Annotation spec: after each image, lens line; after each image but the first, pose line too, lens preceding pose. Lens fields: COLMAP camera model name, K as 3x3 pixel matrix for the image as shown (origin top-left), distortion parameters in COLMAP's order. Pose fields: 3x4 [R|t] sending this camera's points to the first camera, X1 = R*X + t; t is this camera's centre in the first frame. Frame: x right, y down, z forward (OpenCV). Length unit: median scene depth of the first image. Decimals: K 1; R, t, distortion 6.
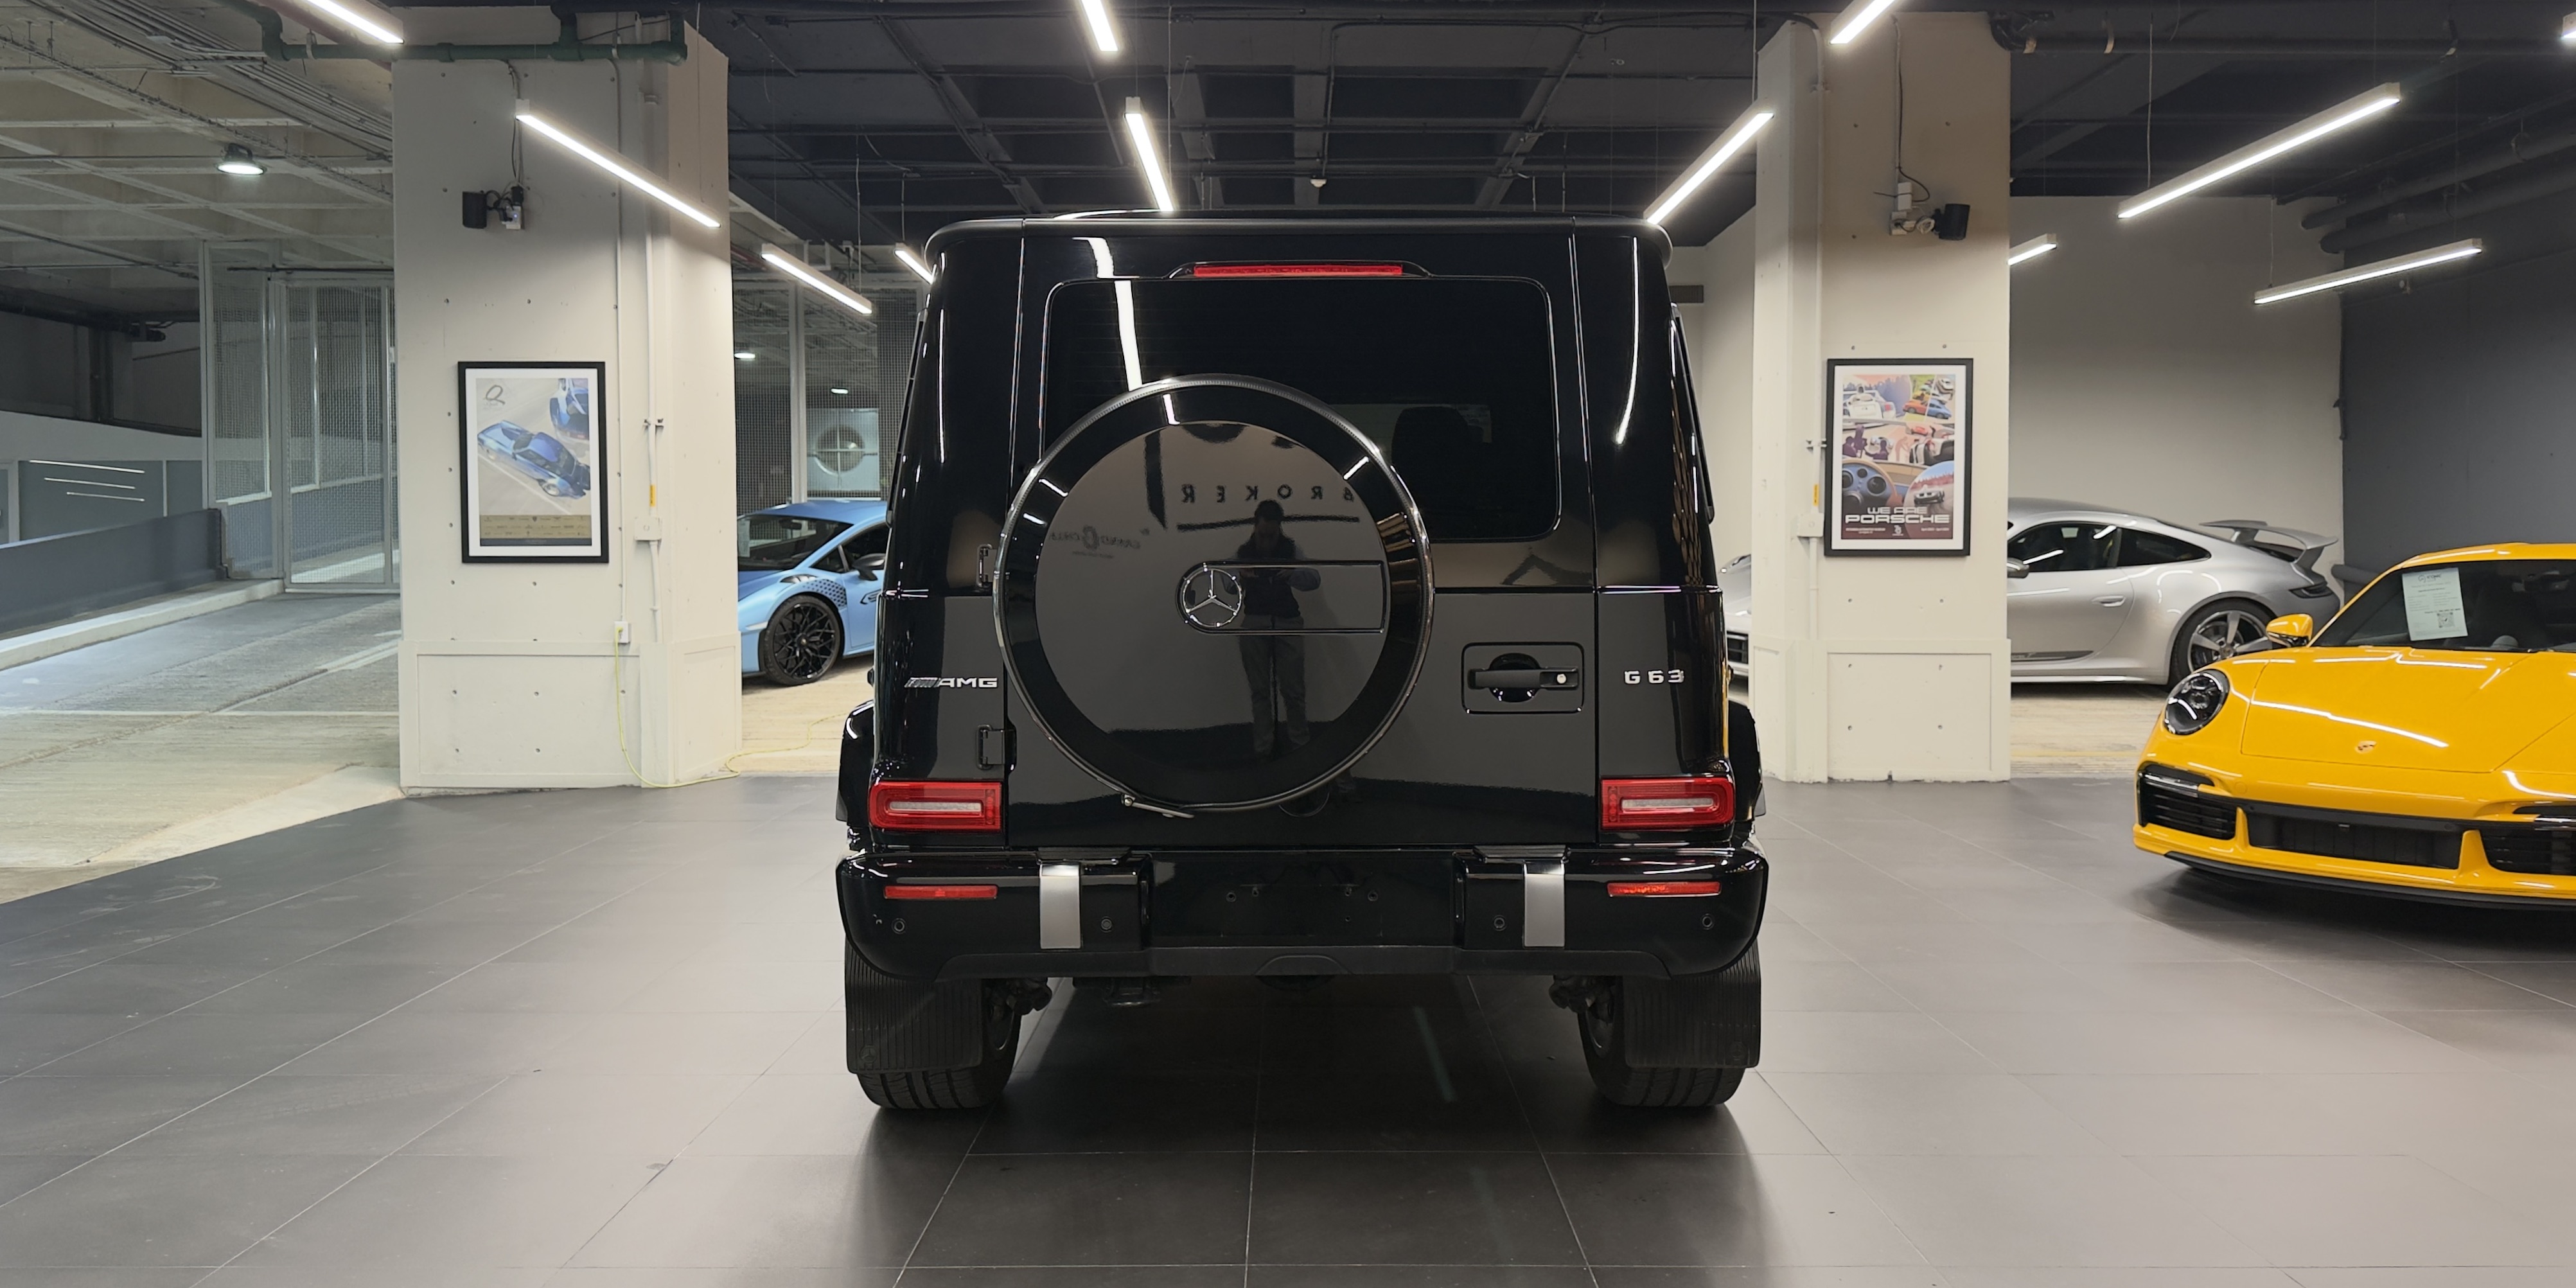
lens RADIAL K [[1813.5, 0, 1284.3], [0, 1813.5, 643.5], [0, 0, 1]] dist [0.075670, -0.103559]
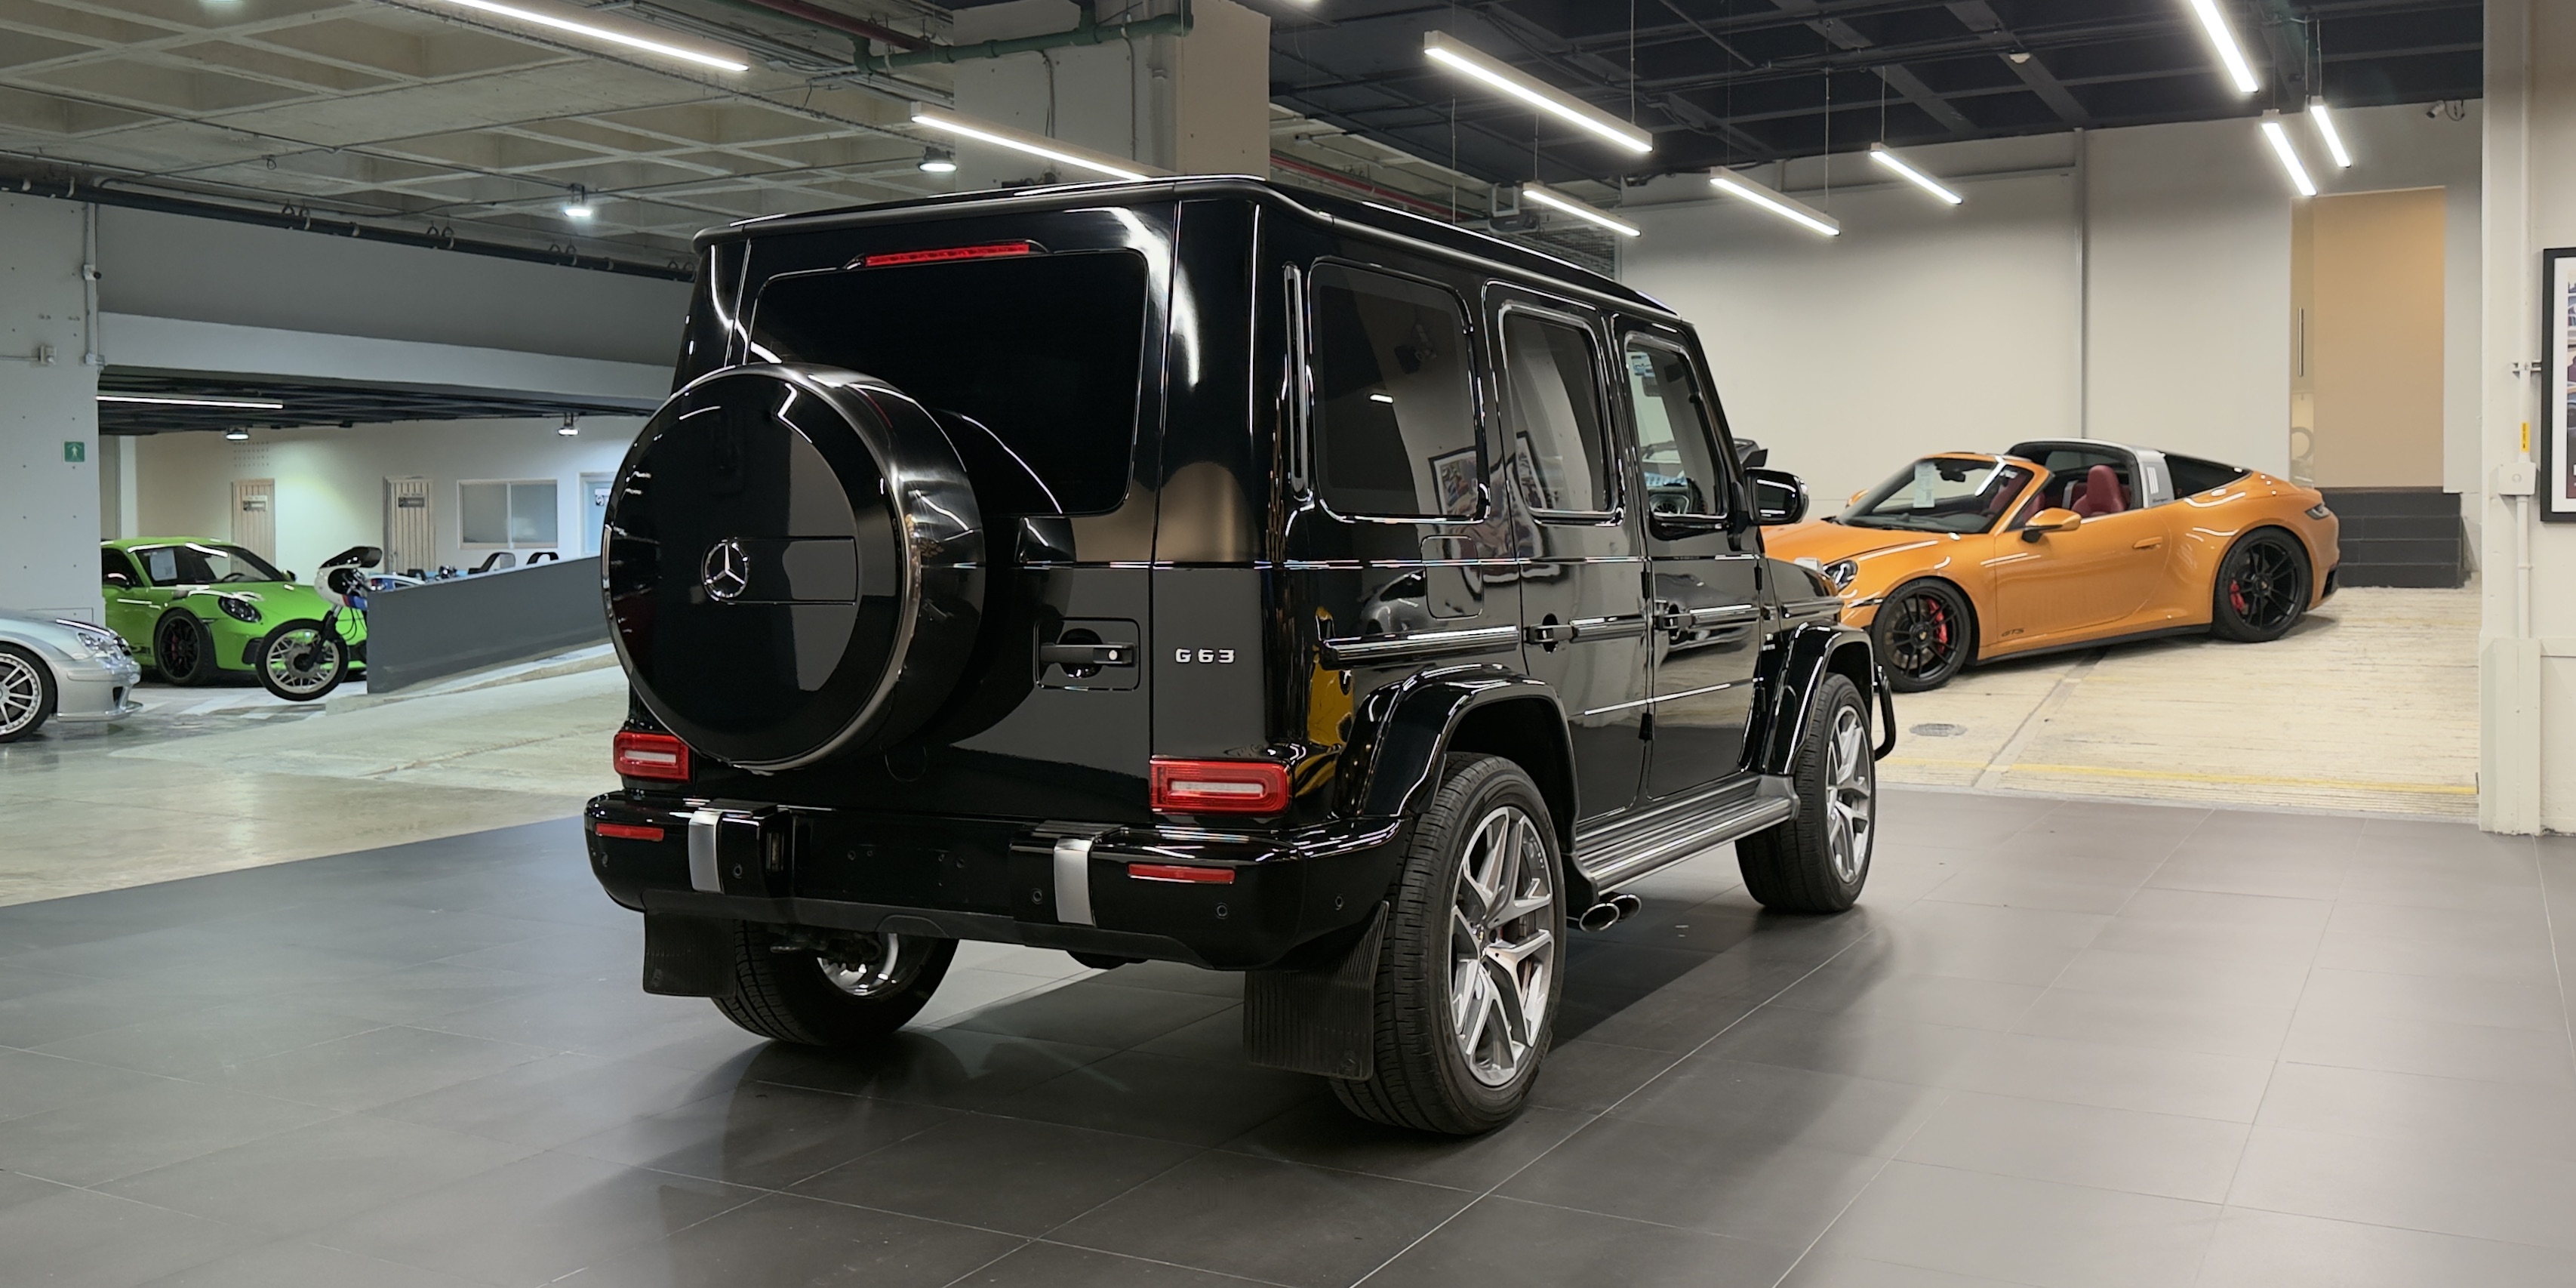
lens RADIAL K [[2112.8, 0, 1252.6], [0, 2112.8, 601.6], [0, 0, 1]] dist [0.149192, -0.271963]
pose [[0.874614, 0.013090, -0.484643, 0.258390], [-0.018476, 0.999809, -0.006338, -0.001312], [0.484467, 0.014497, 0.874689, 0.009113]]
